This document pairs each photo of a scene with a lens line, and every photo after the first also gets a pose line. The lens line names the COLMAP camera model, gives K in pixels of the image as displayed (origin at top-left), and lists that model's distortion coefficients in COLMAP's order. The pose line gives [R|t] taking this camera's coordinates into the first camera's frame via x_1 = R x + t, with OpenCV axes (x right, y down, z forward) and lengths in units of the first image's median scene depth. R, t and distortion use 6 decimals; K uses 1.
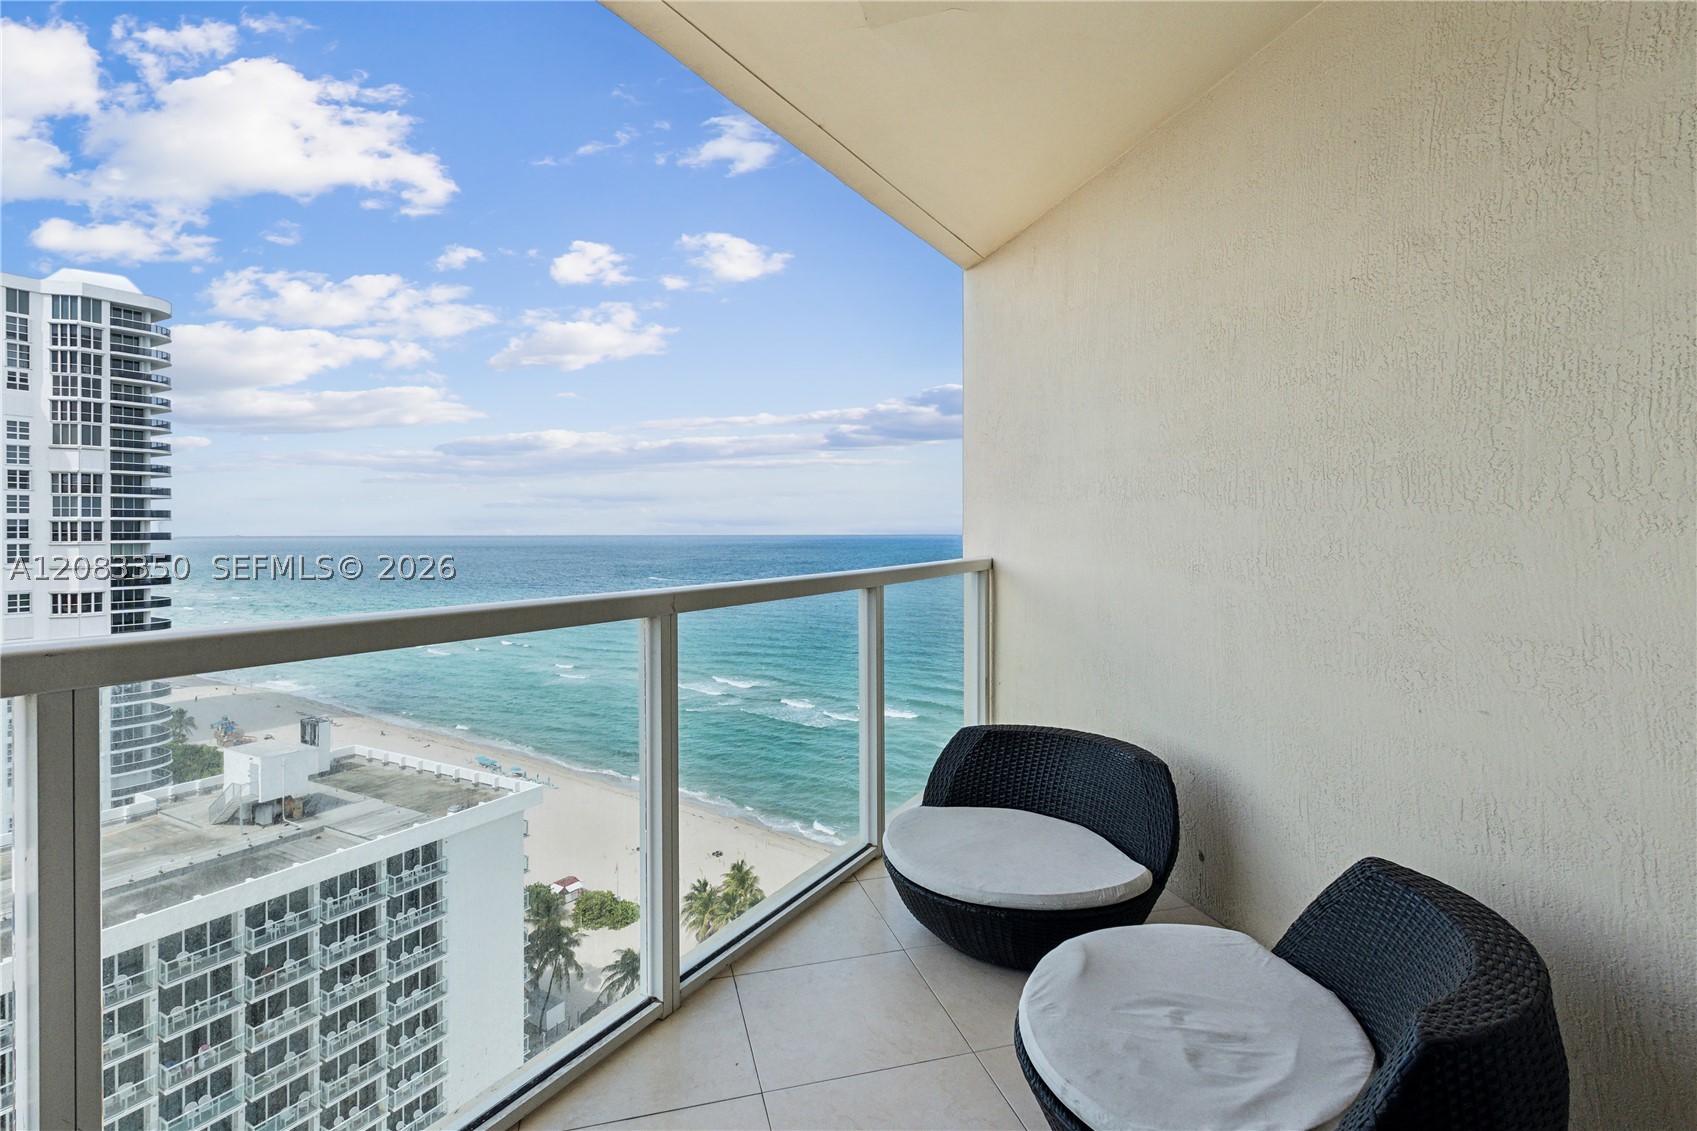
lens RADIAL K [[819.6, 0, 923.0], [0, 819.6, 513.5], [0, 0, 1]] dist [0.017990, -0.002625]
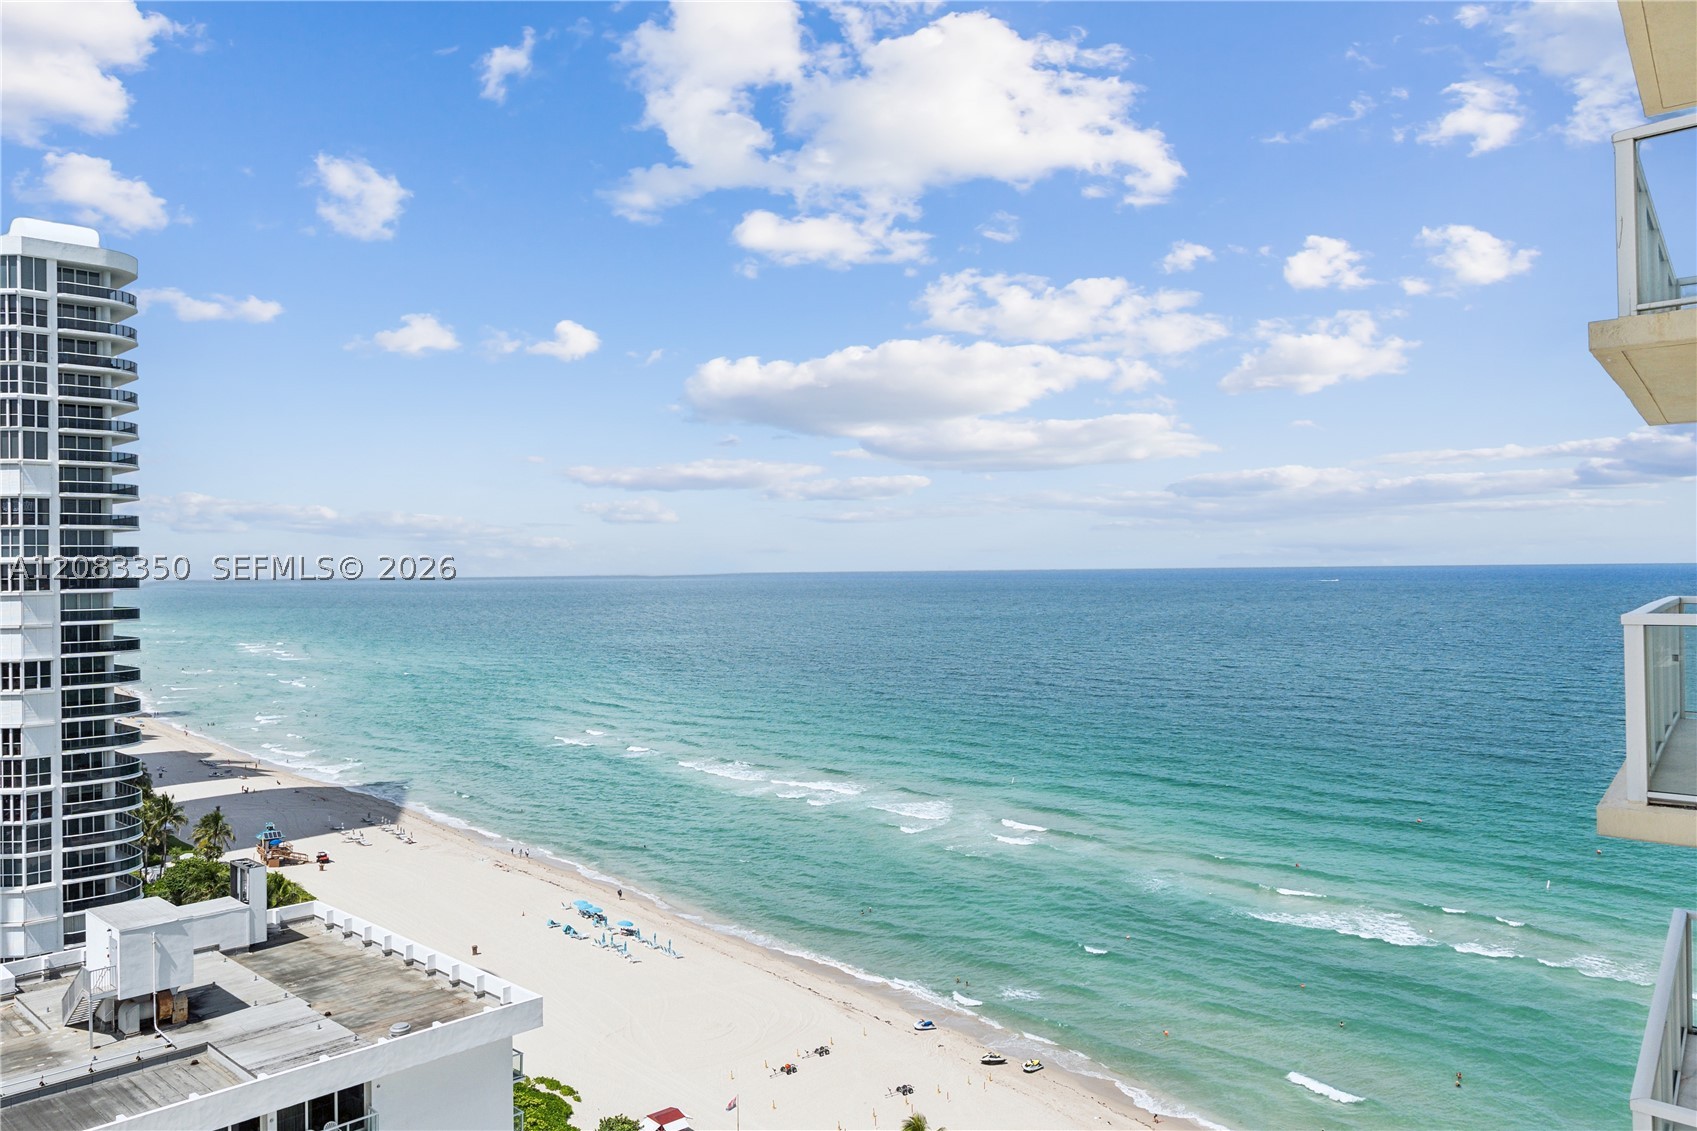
lens RADIAL K [[1176.5, 0, 841.2], [0, 1176.5, 577.8], [0, 0, 1]] dist [0.009742, 0.004566]
pose [[0.998705, -0.001961, 0.050835, -0.968426], [0.000406, 0.999532, 0.030582, -0.024890], [-0.050871, -0.030522, 0.998239, -0.170083]]
